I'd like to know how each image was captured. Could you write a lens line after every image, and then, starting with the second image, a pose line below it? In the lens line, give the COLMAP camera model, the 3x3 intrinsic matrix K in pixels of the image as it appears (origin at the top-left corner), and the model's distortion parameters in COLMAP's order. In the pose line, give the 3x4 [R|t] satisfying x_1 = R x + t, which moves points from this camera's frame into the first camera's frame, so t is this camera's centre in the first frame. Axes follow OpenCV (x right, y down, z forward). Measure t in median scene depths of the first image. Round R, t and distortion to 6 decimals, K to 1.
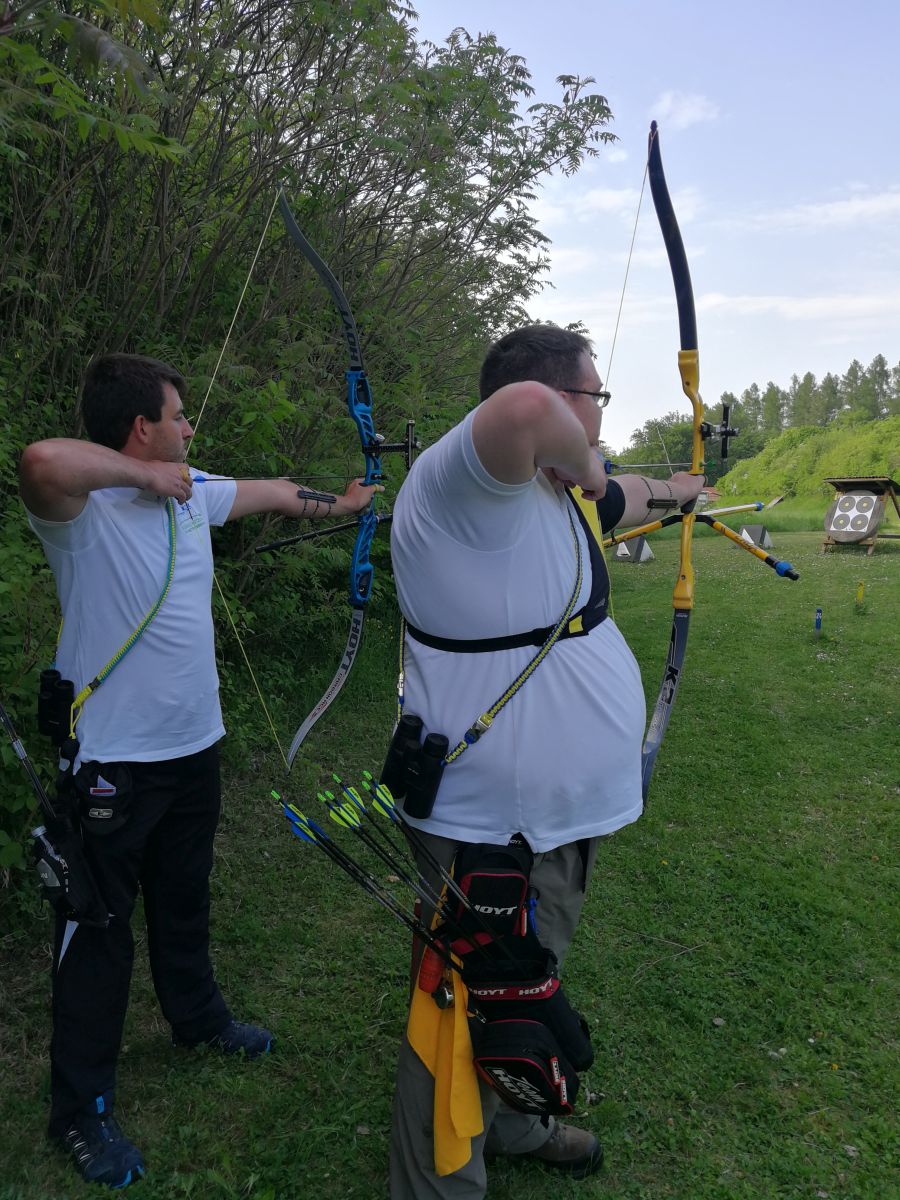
lens RADIAL K [[949.4, 0, 450.0], [0, 949.4, 600.0], [0, 0, 1]] dist [0.003814, 0.002496]
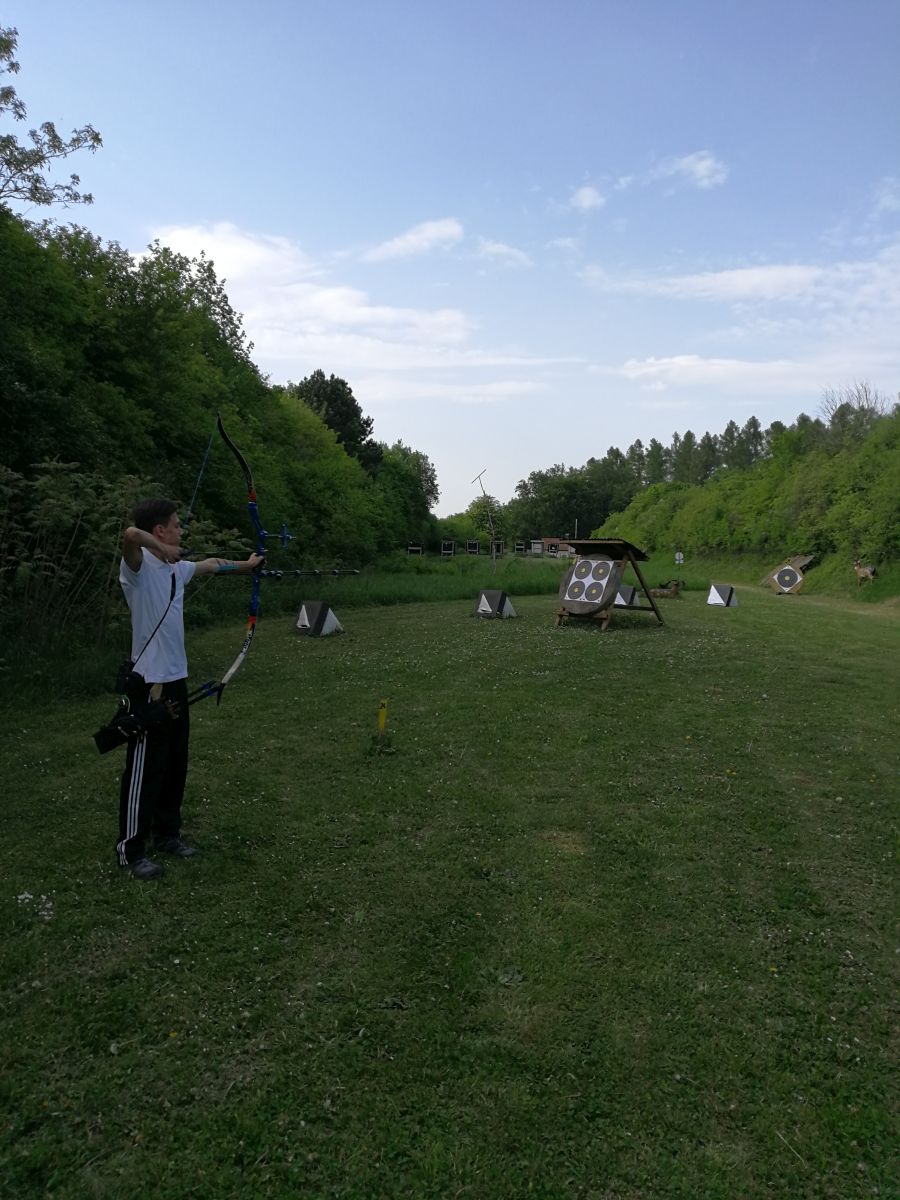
lens RADIAL K [[948.2, 0, 454.5], [0, 948.2, 626.5], [0, 0, 1]] dist [0.000565, -0.006616]
pose [[0.993592, 0.017348, 0.111684, 1.161790], [-0.015076, 0.999663, -0.021150, -0.167308], [-0.112013, 0.019331, 0.993519, 0.936326]]
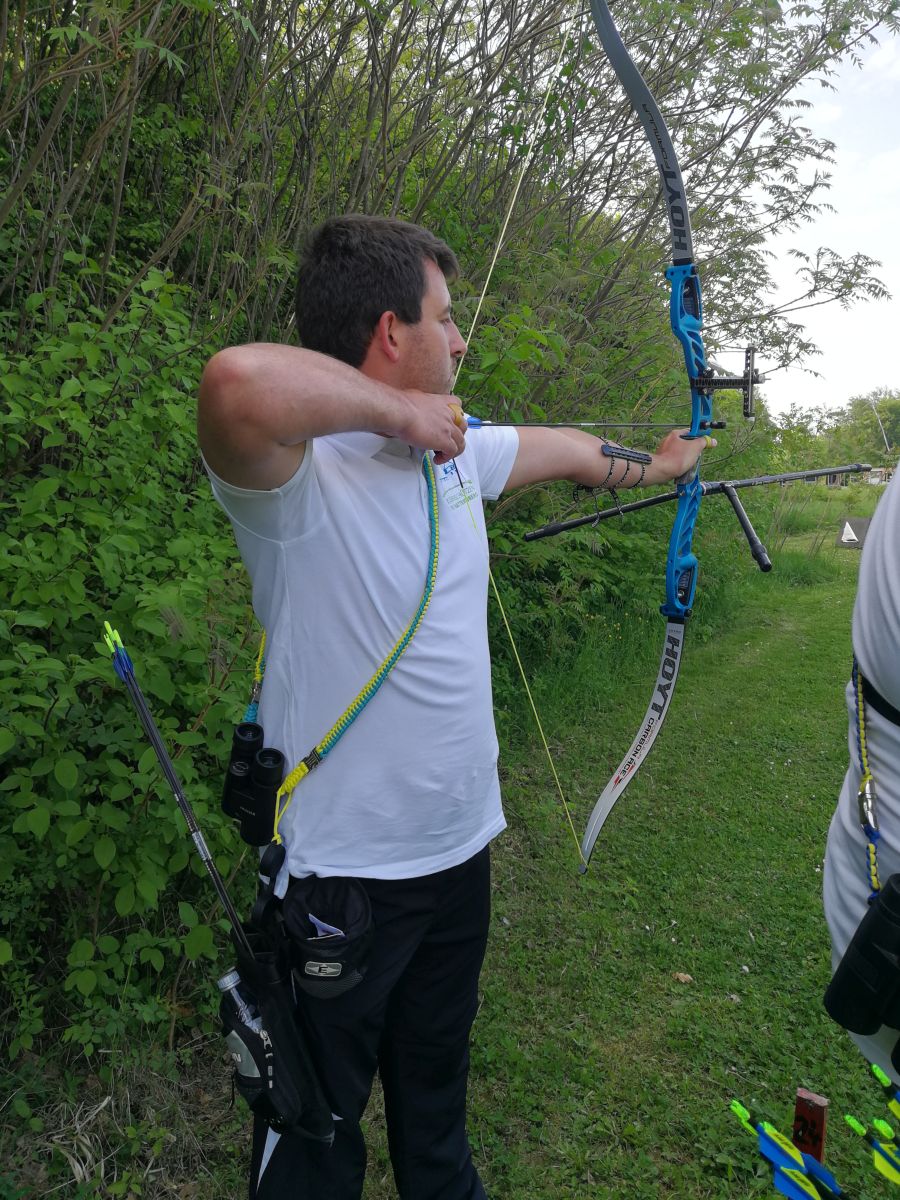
lens RADIAL K [[952.8, 0, 452.8], [0, 952.8, 570.5], [0, 0, 1]] dist [-0.003403, -0.002675]
pose [[0.981837, -0.005408, -0.189648, -0.089442], [0.001804, 0.999815, -0.019168, -0.010430], [0.189716, 0.018477, 0.981665, 0.218028]]
